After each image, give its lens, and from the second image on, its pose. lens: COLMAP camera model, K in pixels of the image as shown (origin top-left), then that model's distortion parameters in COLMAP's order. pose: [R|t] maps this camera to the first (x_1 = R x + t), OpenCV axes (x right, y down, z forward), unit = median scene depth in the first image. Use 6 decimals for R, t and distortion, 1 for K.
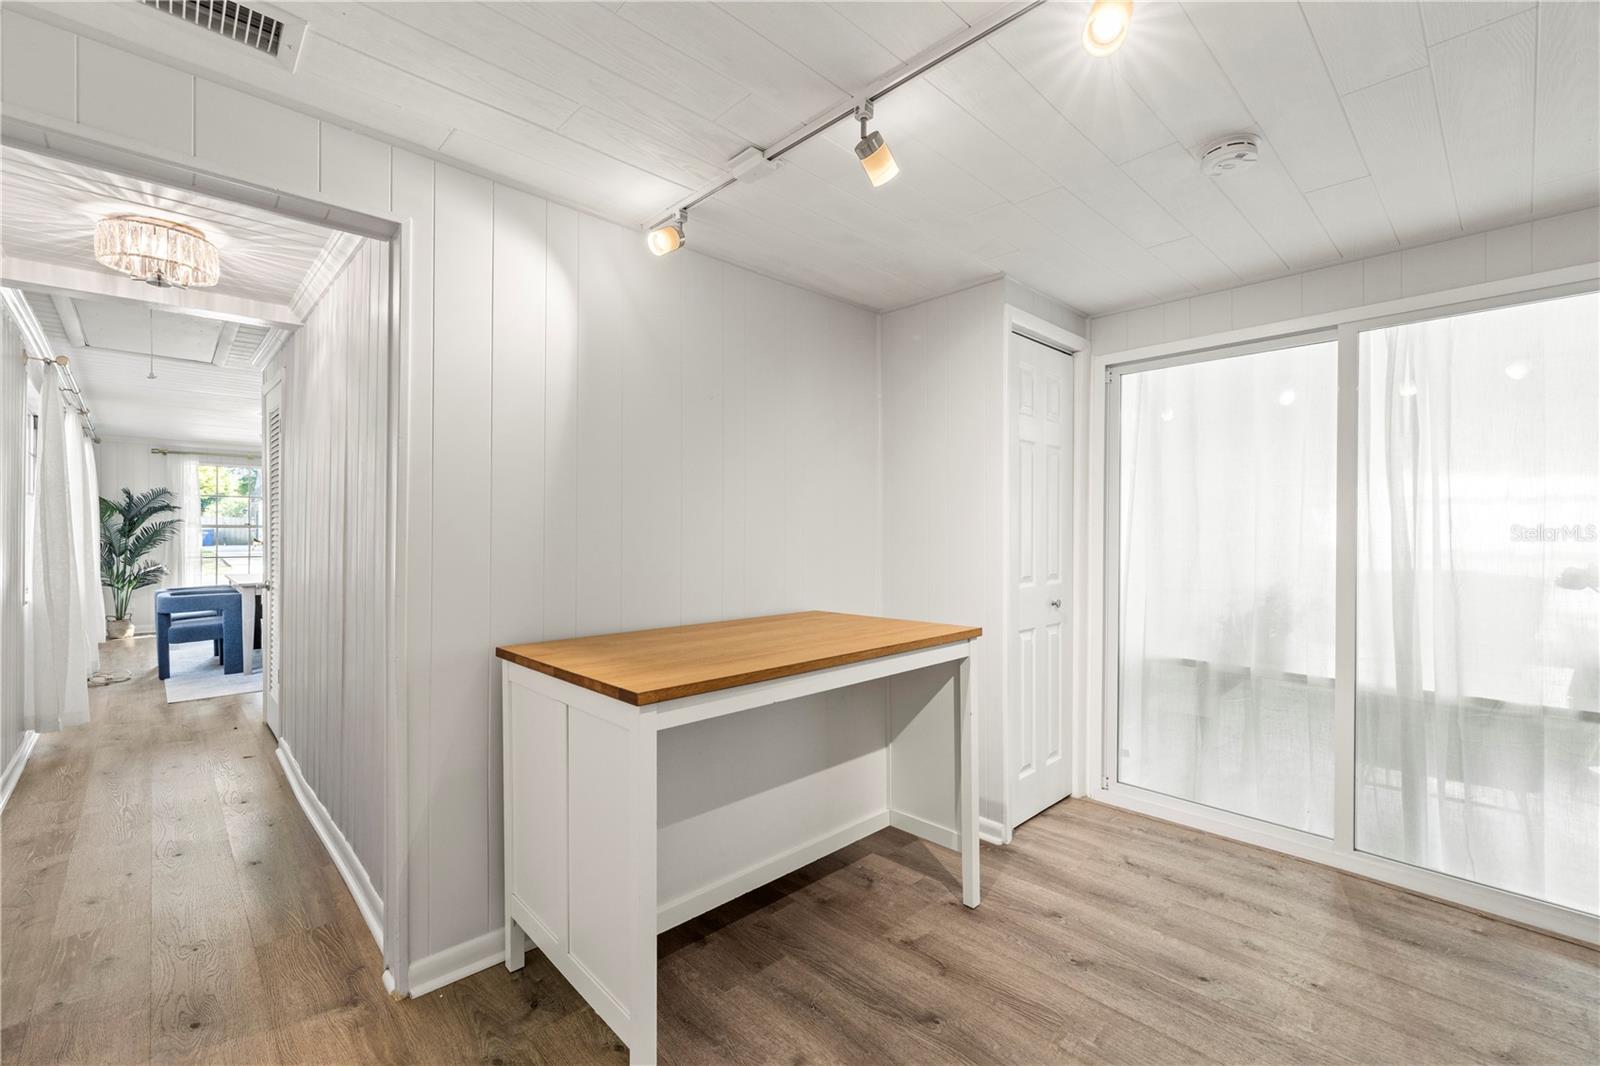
lens RADIAL K [[670.2, 0, 799.2], [0, 670.2, 526.2], [0, 0, 1]] dist [0.000174, -0.000295]
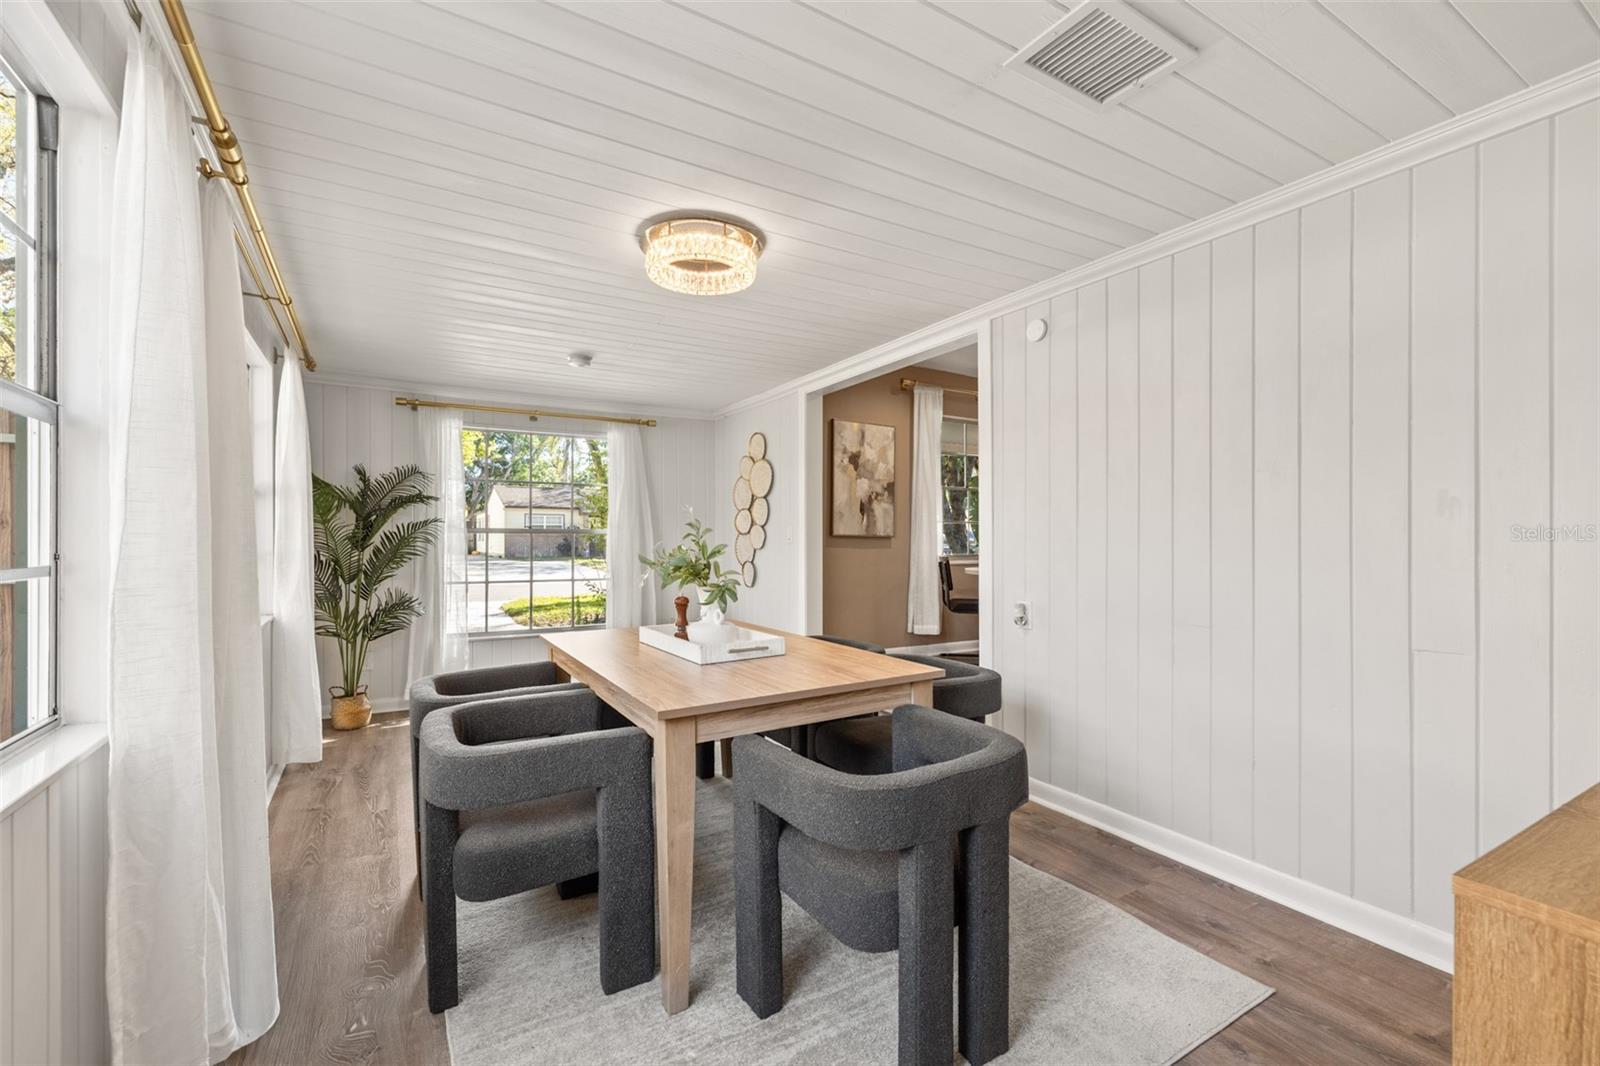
lens RADIAL K [[686.8, 0, 798.4], [0, 686.8, 540.4], [0, 0, 1]] dist [0.000899, -0.000142]
pose [[0.973183, -0.000204, -0.230034, -0.503045], [0.001077, 0.999993, 0.003666, 0.007161], [0.230031, -0.003815, 0.973176, 0.513779]]
